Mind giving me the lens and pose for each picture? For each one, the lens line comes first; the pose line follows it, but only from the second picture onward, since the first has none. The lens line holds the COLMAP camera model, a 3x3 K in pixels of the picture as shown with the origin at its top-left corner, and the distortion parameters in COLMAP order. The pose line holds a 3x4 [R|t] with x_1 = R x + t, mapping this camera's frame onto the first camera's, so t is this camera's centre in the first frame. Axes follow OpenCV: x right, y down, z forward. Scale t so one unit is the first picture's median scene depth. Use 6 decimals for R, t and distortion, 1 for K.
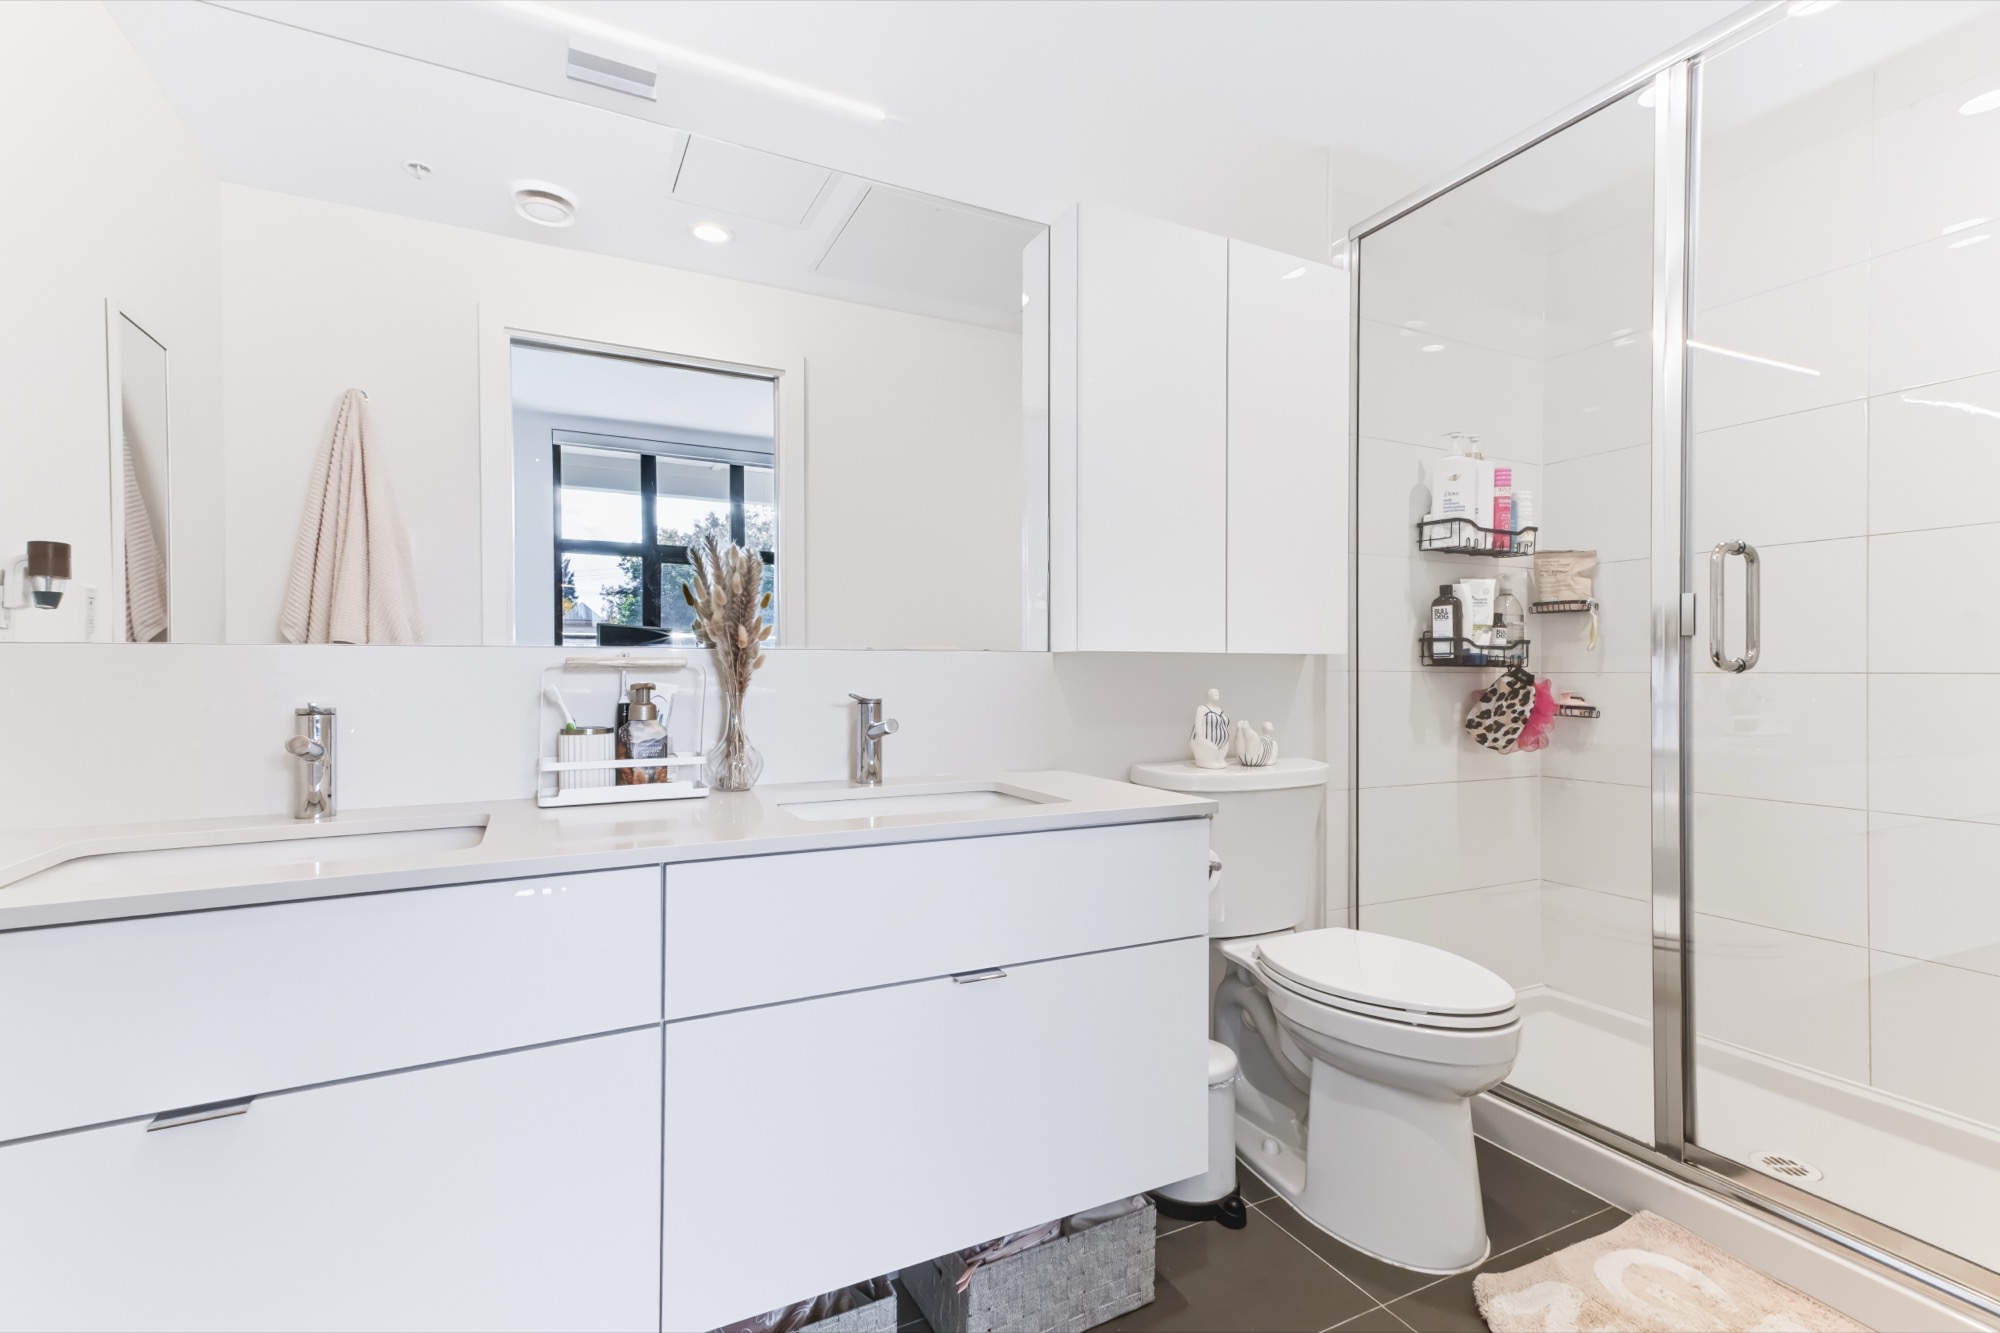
lens RADIAL K [[919.5, 0, 1007.2], [0, 919.5, 676.1], [0, 0, 1]] dist [0.036154, 0.000089]
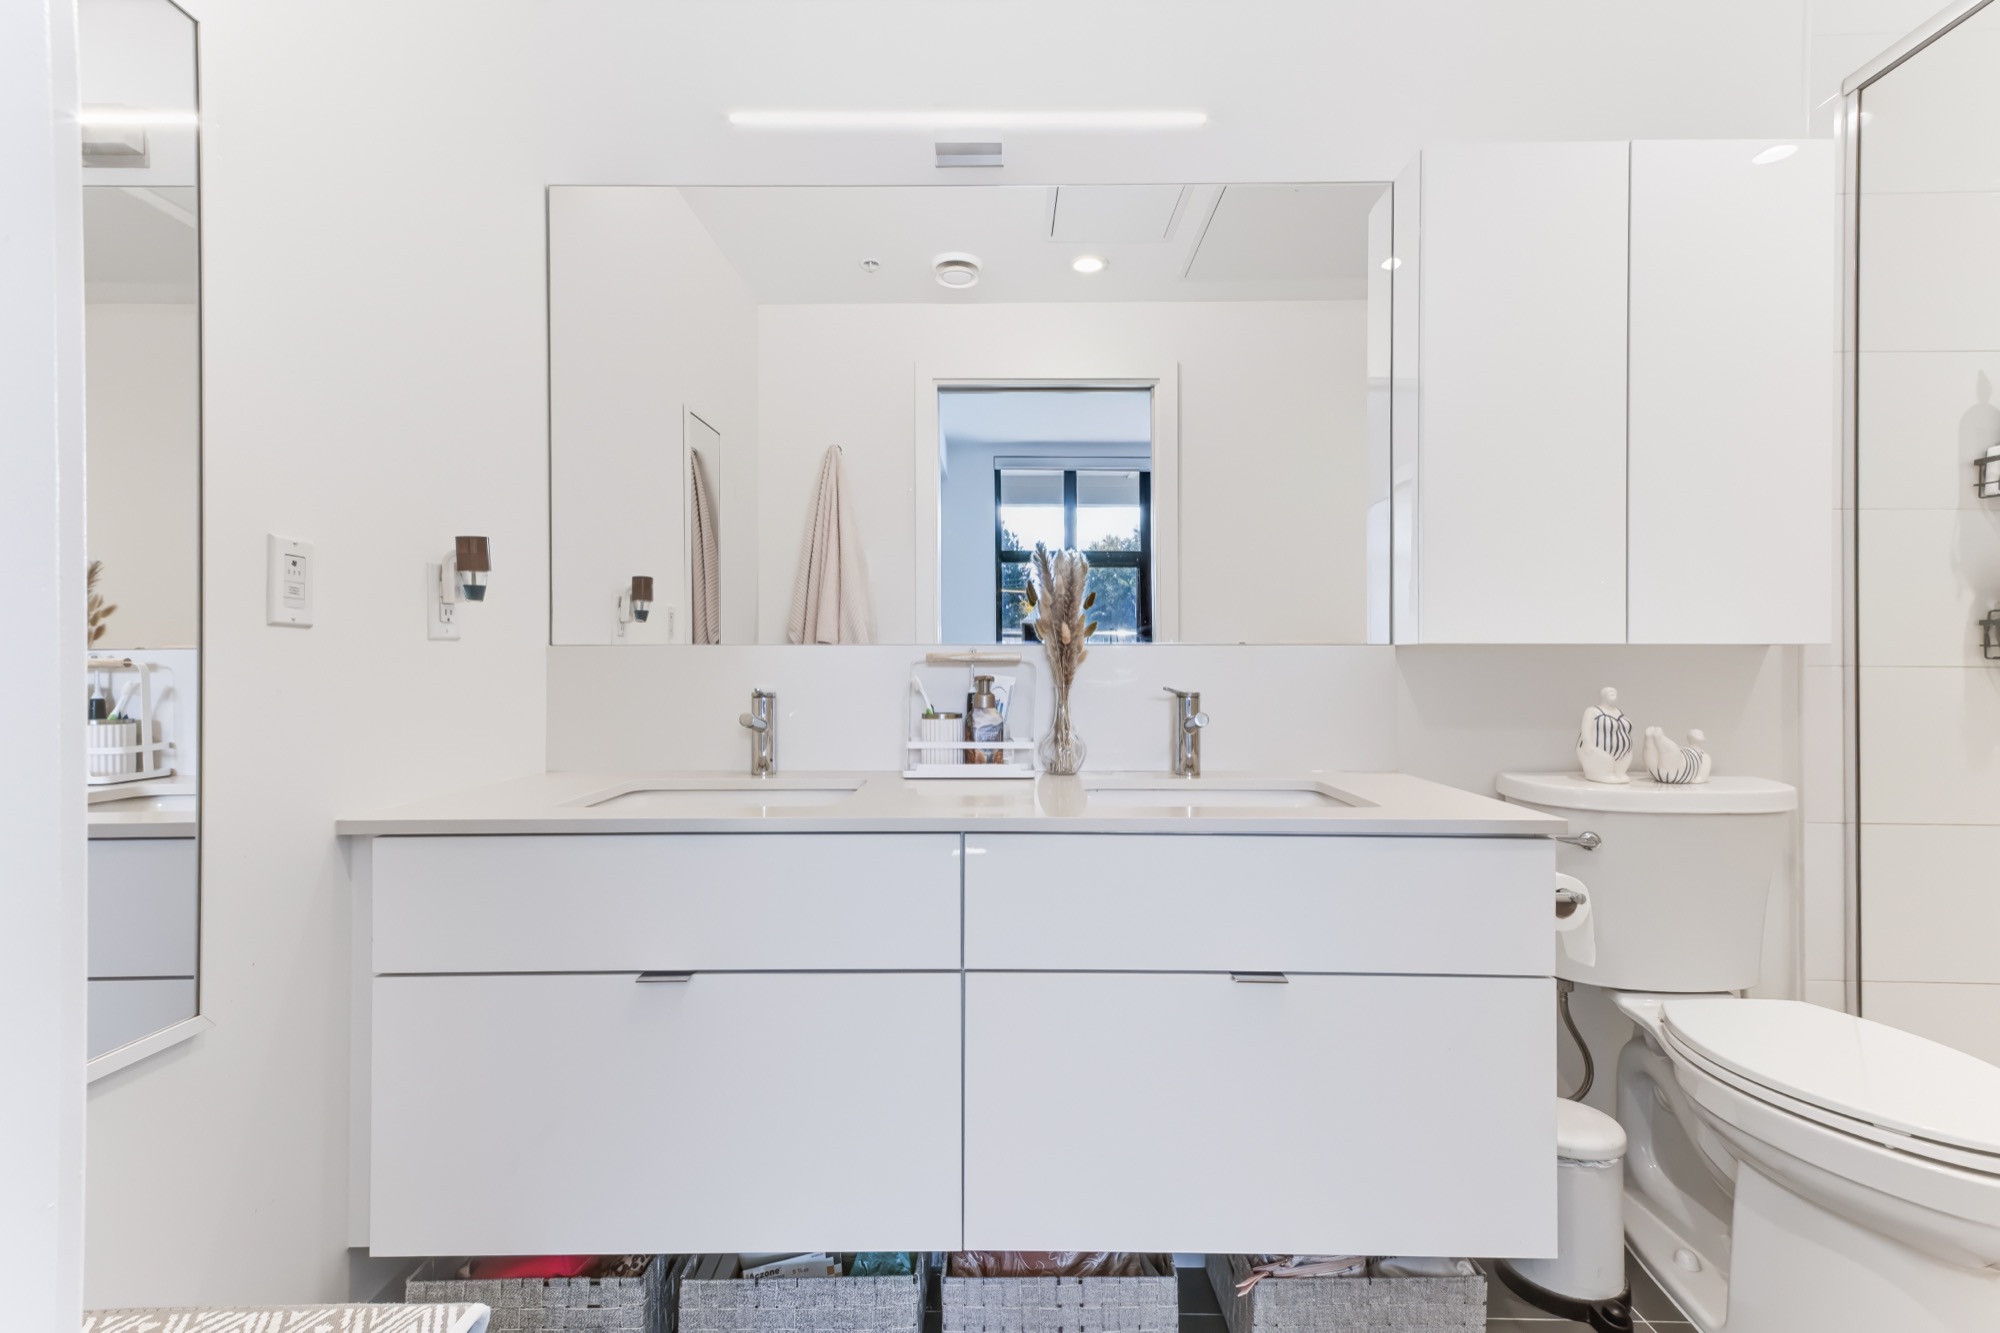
lens RADIAL K [[906.3, 0, 1009.7], [0, 906.3, 665.4], [0, 0, 1]] dist [0.029825, 0.000229]
pose [[0.886025, 0.001282, -0.463635, 0.143593], [-0.003838, 0.999982, -0.004571, -0.000027], [0.463621, 0.005829, 0.886014, 0.018171]]
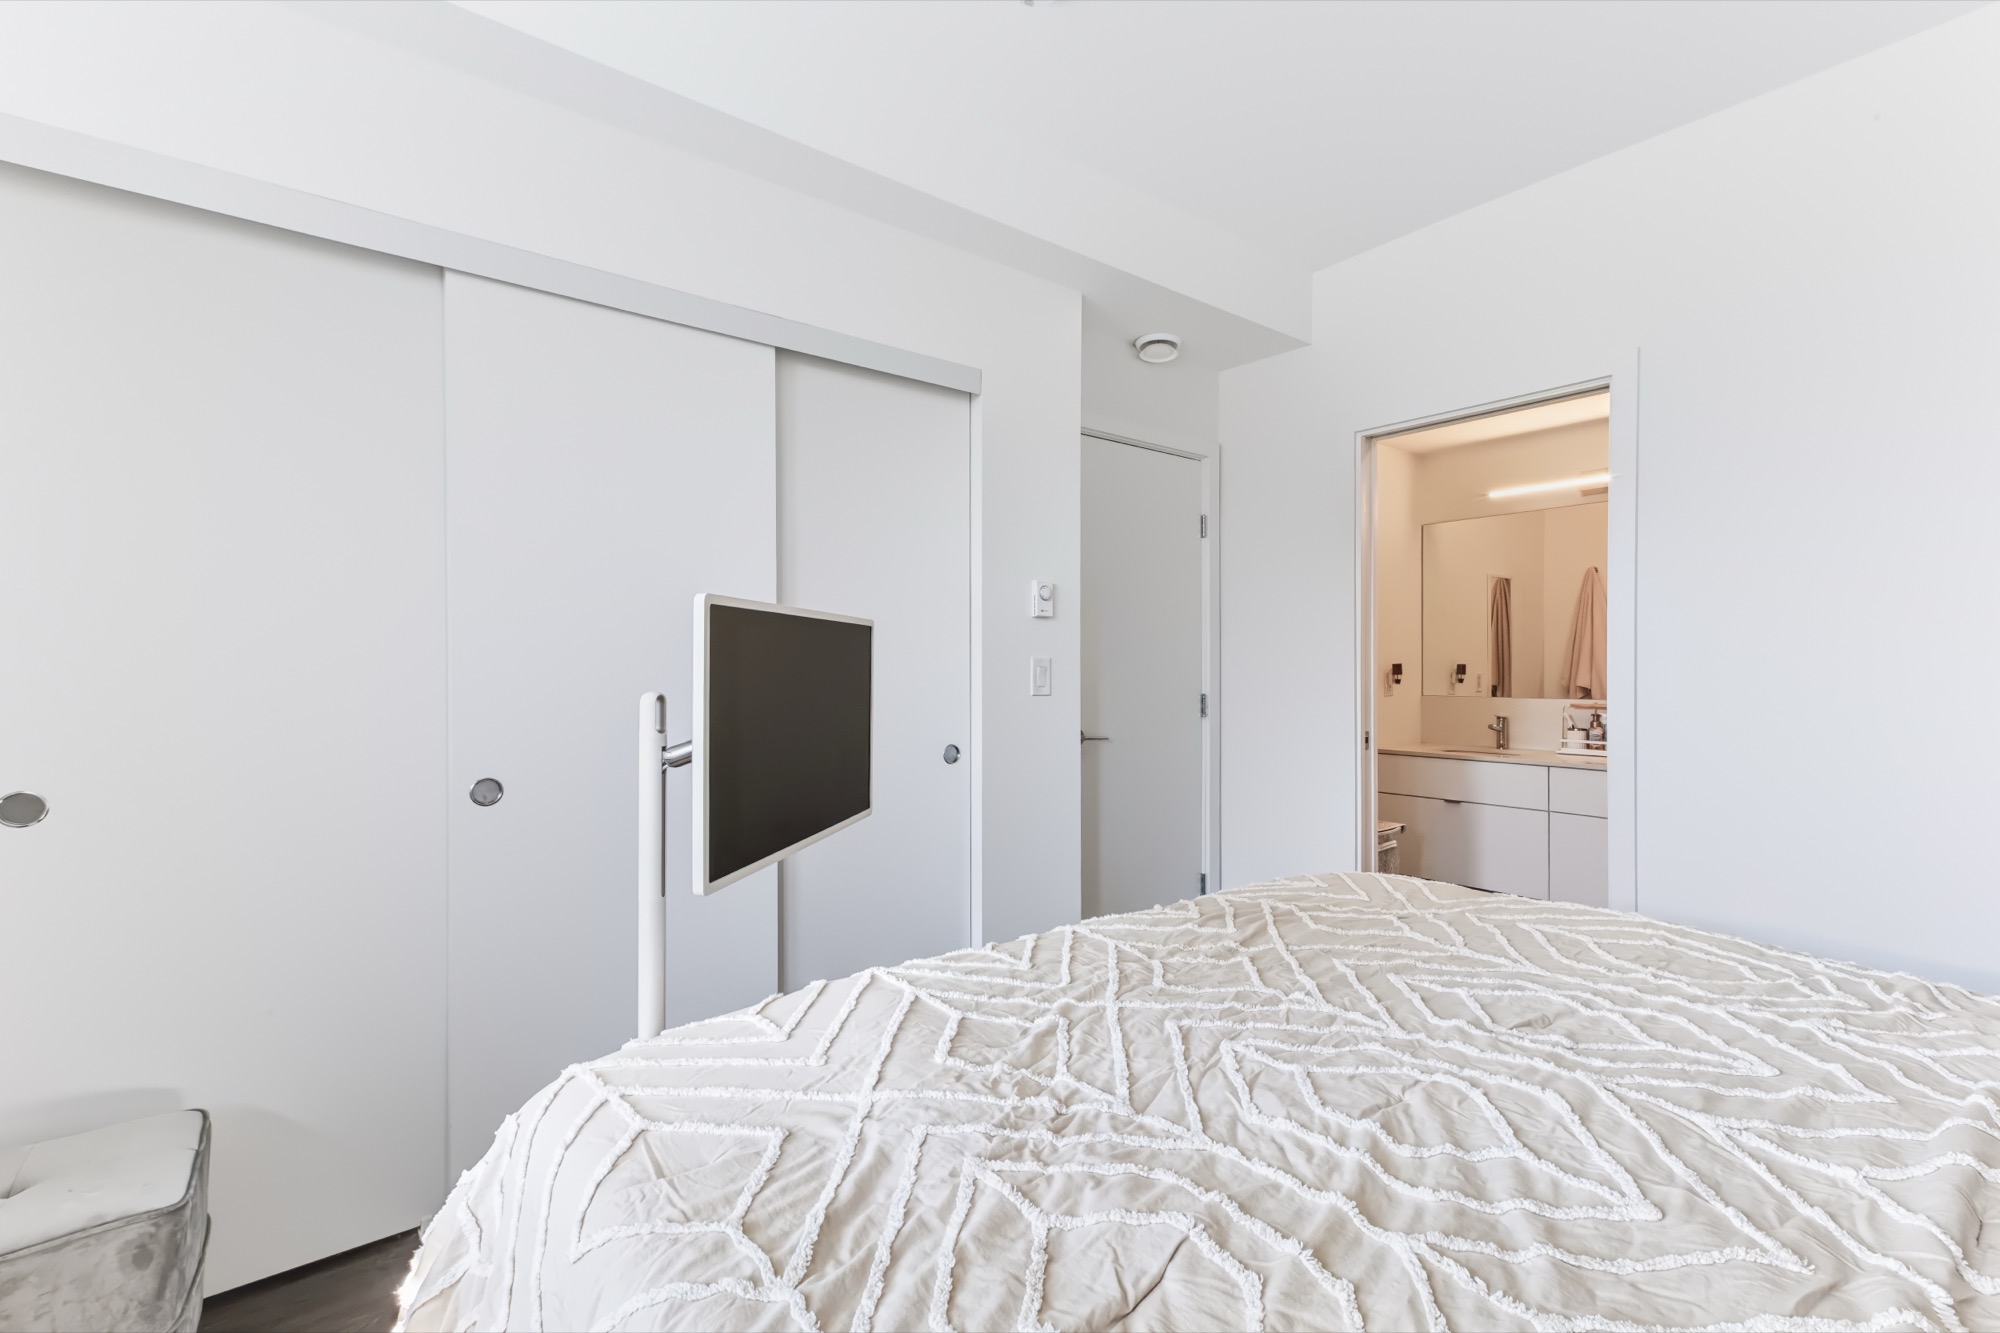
lens RADIAL K [[906.3, 0, 1009.7], [0, 906.3, 665.4], [0, 0, 1]] dist [0.029825, 0.000229]
pose [[0.183365, -0.002882, -0.983041, 1.871517], [-0.008568, 0.999953, -0.004529, -0.103629], [0.983008, 0.009253, 0.183332, -1.166911]]
